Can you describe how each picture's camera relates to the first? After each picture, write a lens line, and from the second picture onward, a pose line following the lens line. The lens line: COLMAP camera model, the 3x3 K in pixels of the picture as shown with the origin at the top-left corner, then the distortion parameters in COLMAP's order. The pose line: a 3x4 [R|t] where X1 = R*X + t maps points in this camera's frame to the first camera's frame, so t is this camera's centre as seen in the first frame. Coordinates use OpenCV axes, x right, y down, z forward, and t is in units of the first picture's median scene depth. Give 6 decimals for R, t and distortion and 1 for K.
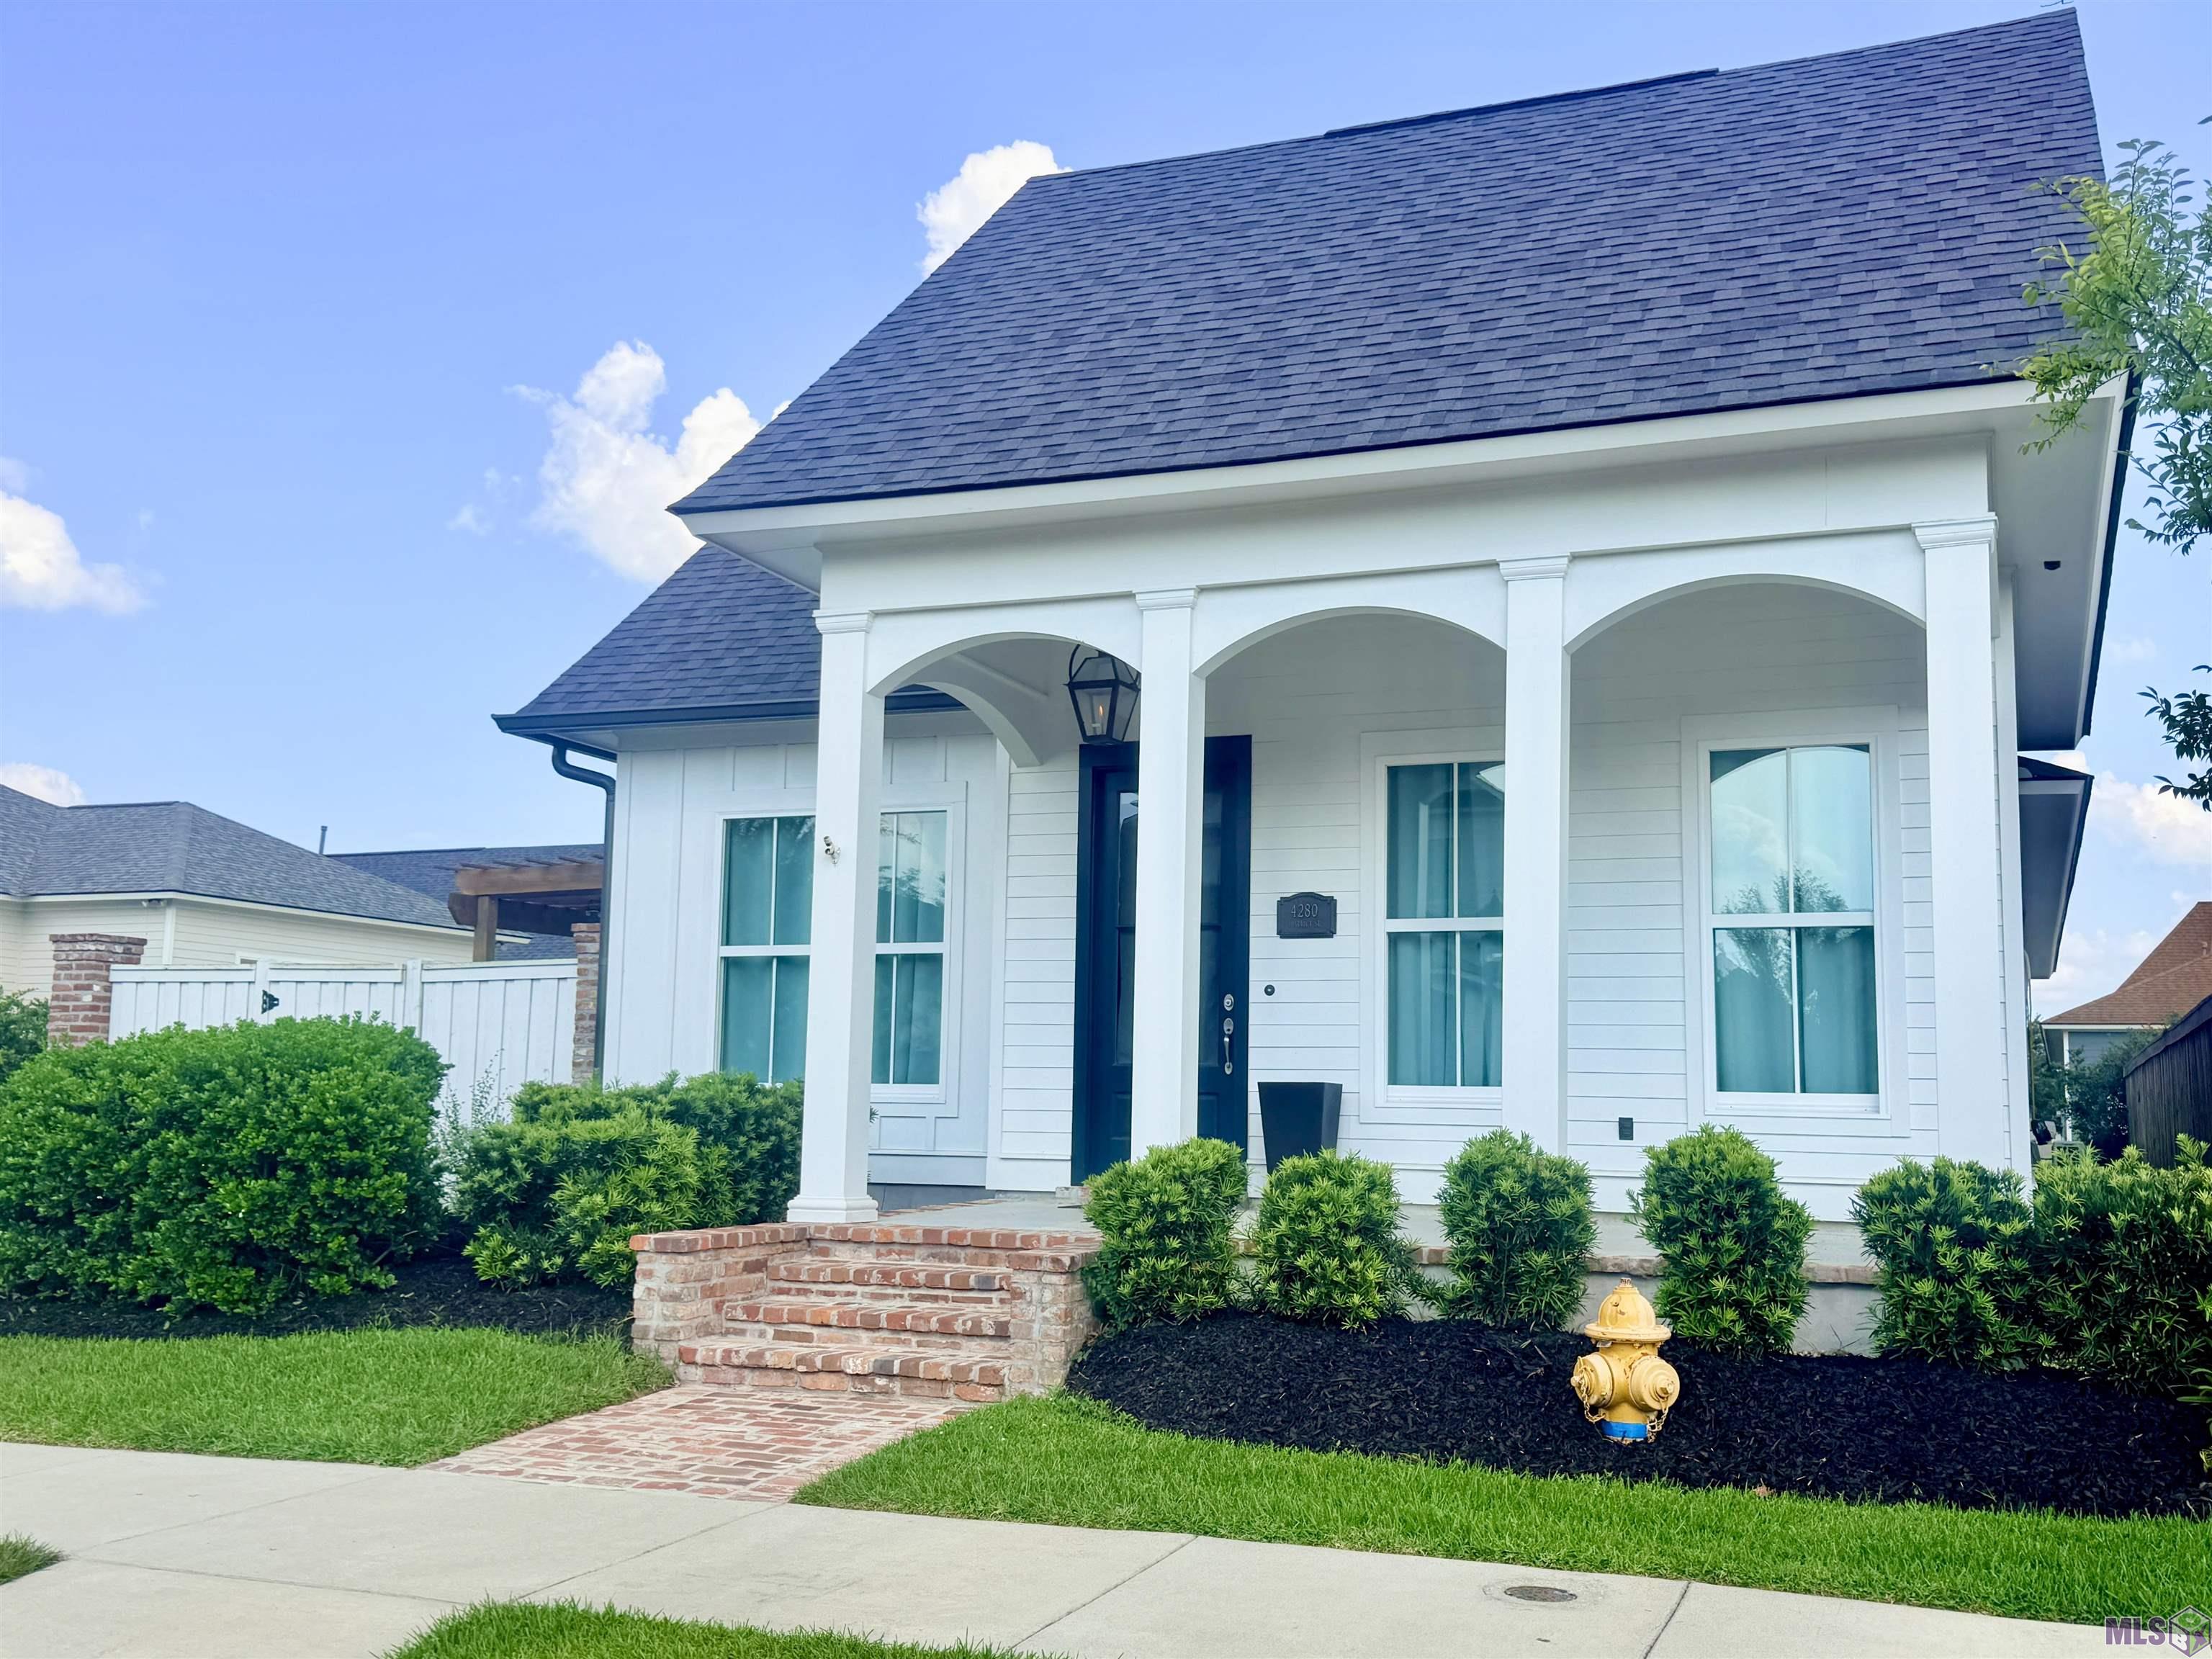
lens RADIAL K [[2233.6, 0, 1106.0], [0, 2233.6, 829.5], [0, 0, 1]] dist [0.003309, 0.002613]
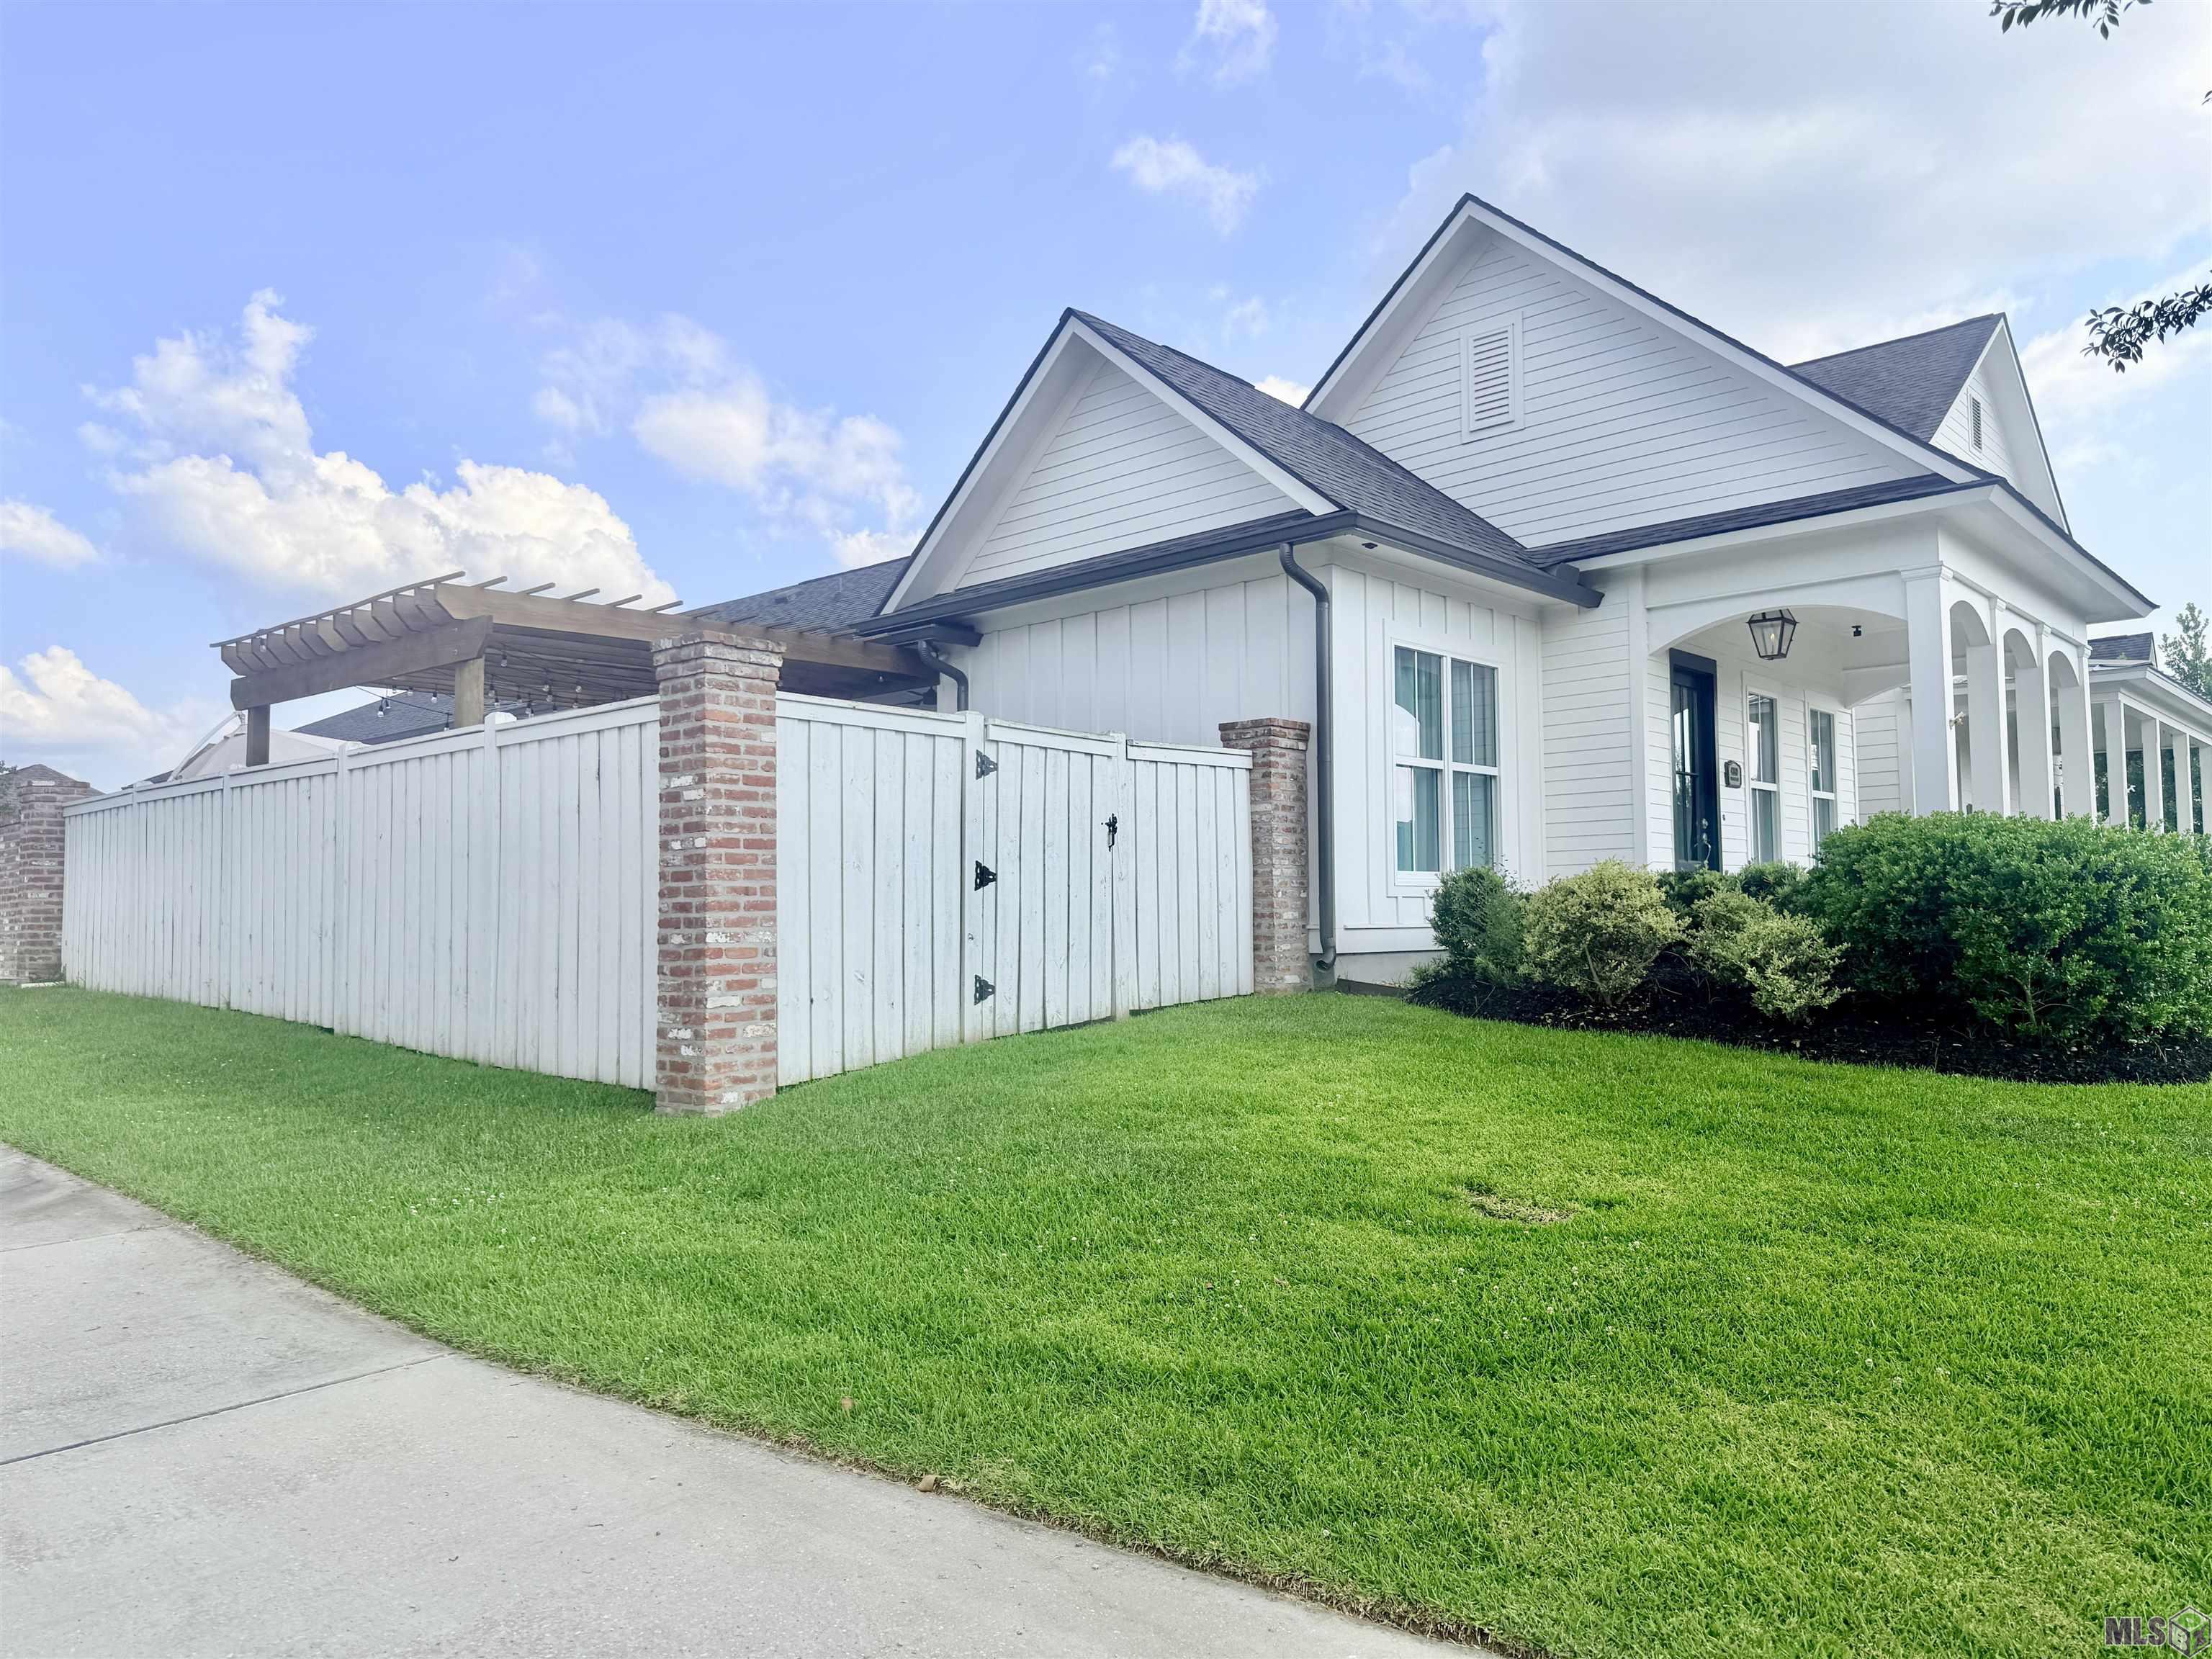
lens RADIAL K [[1433.5, 0, 1106.0], [0, 1433.5, 829.5], [0, 0, 1]] dist [0.000279, 0.000020]
pose [[0.367096, 0.015788, 0.930049, -0.819406], [-0.126699, 0.991386, 0.033180, 0.075771], [-0.921514, -0.130016, 0.365934, 0.741686]]
